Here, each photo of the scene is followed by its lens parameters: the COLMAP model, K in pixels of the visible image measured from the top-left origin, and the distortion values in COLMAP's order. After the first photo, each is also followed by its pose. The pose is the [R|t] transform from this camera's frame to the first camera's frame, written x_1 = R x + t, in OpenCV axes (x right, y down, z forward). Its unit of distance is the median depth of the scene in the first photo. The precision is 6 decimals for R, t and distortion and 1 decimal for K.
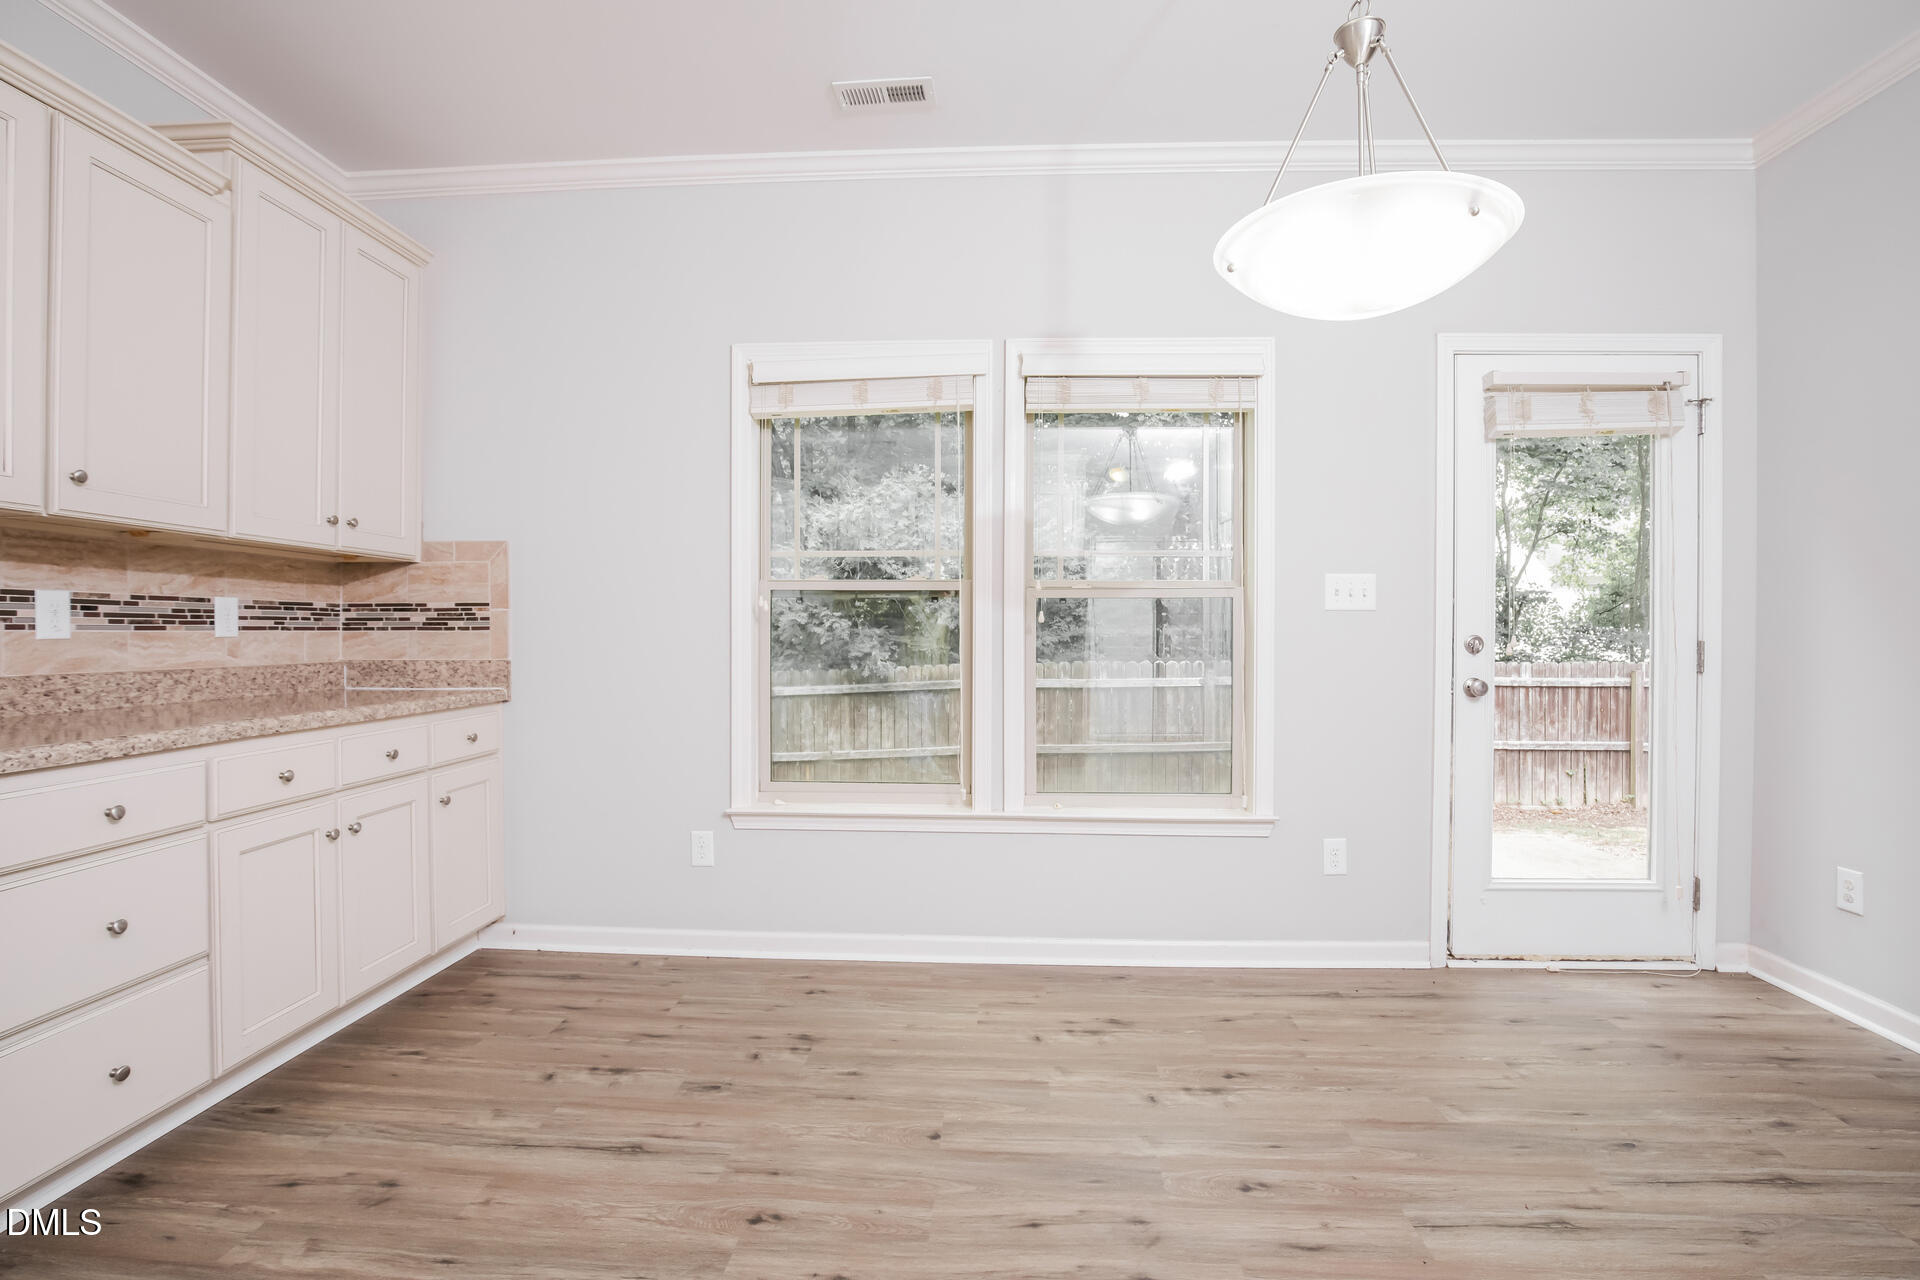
lens RADIAL K [[870.5, 0, 961.7], [0, 870.5, 648.2], [0, 0, 1]] dist [-0.024355, 0.004435]
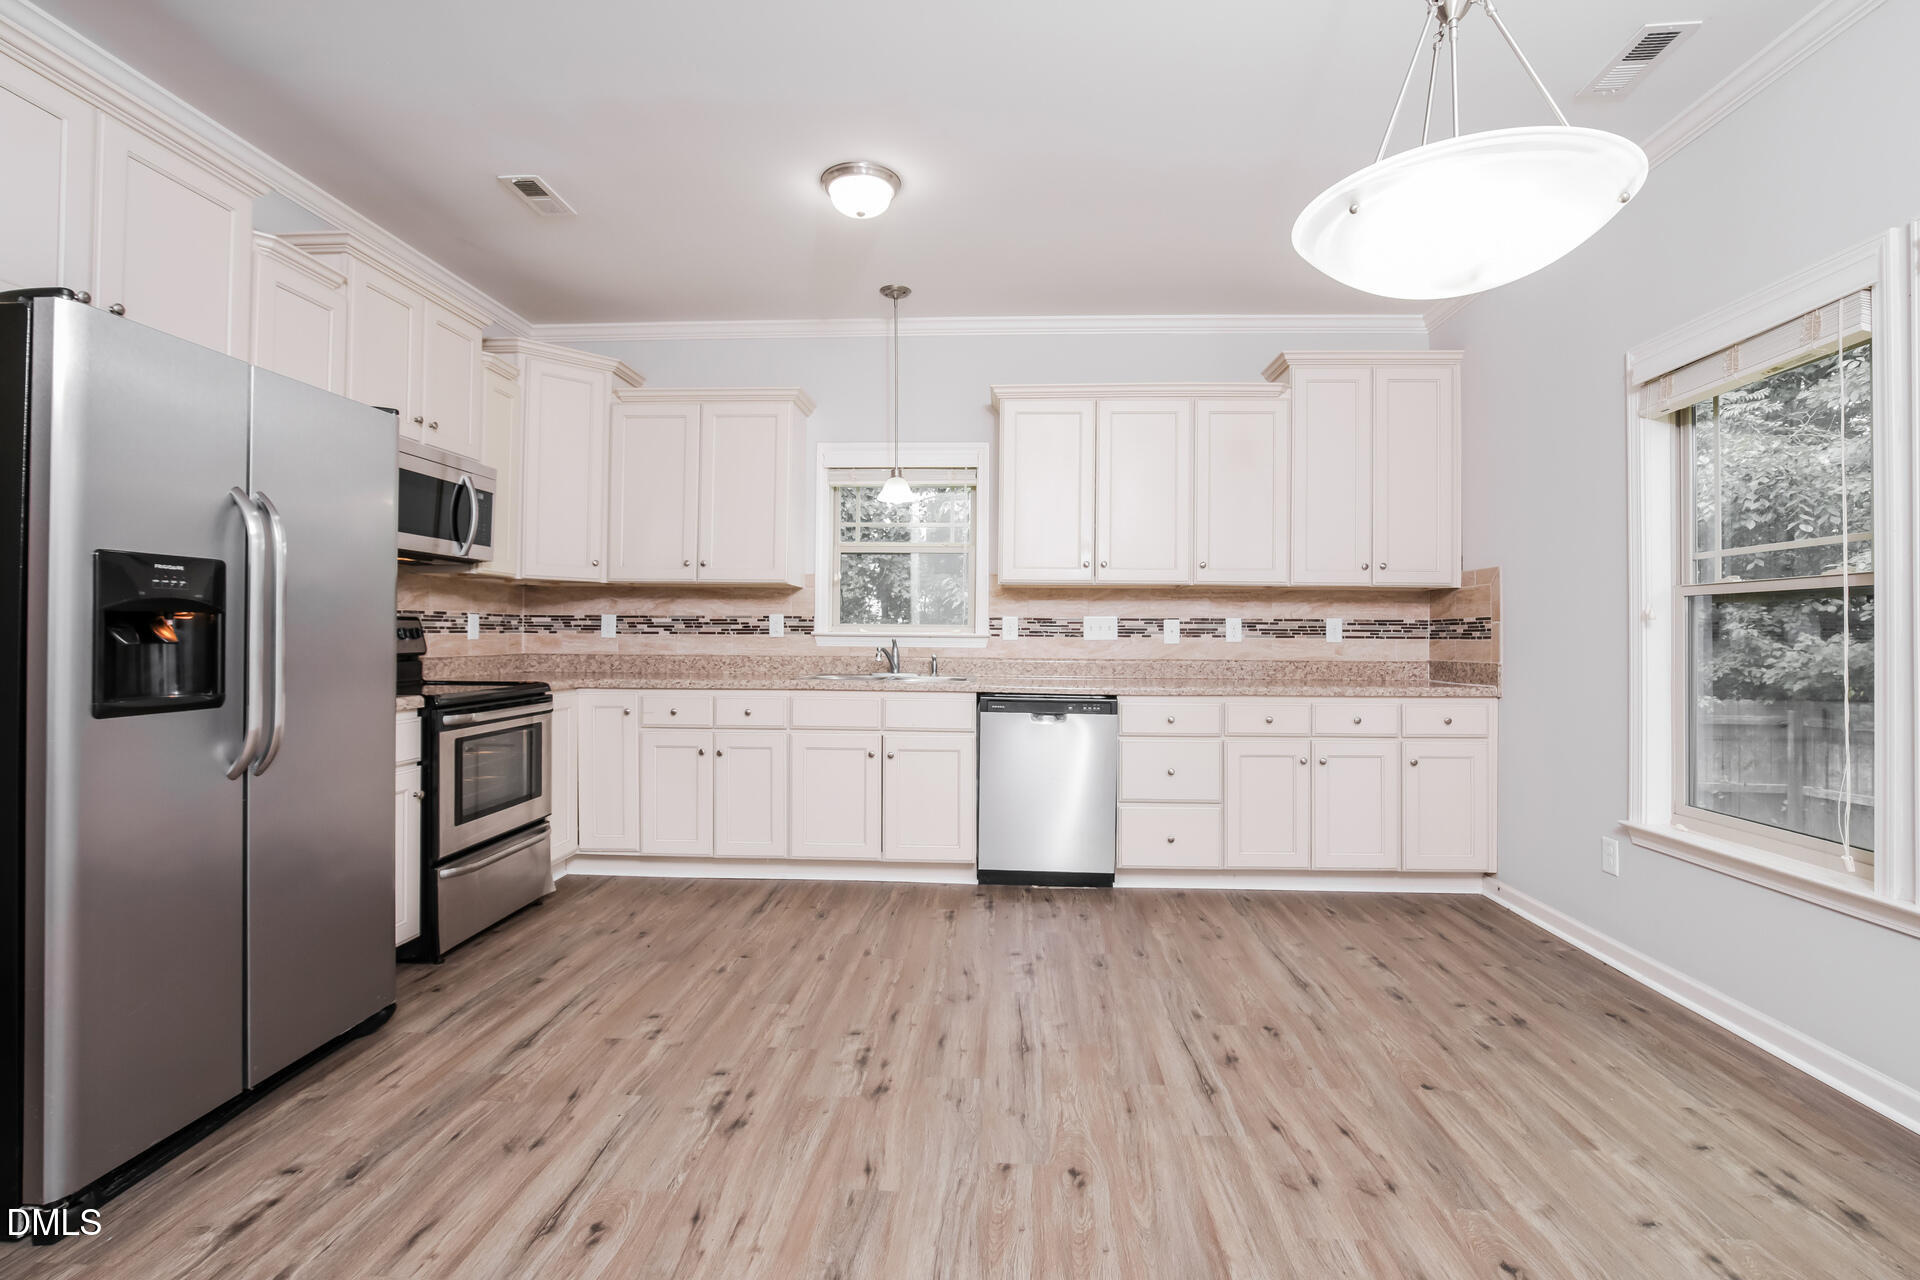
lens RADIAL K [[870.5, 0, 971.2], [0, 870.5, 626.7], [0, 0, 1]] dist [-0.024355, 0.004435]
pose [[0.011993, -0.014520, -0.999823, 0.827027], [-0.024163, 0.999598, -0.014807, -0.002021], [0.999636, 0.024336, 0.011638, 0.289634]]
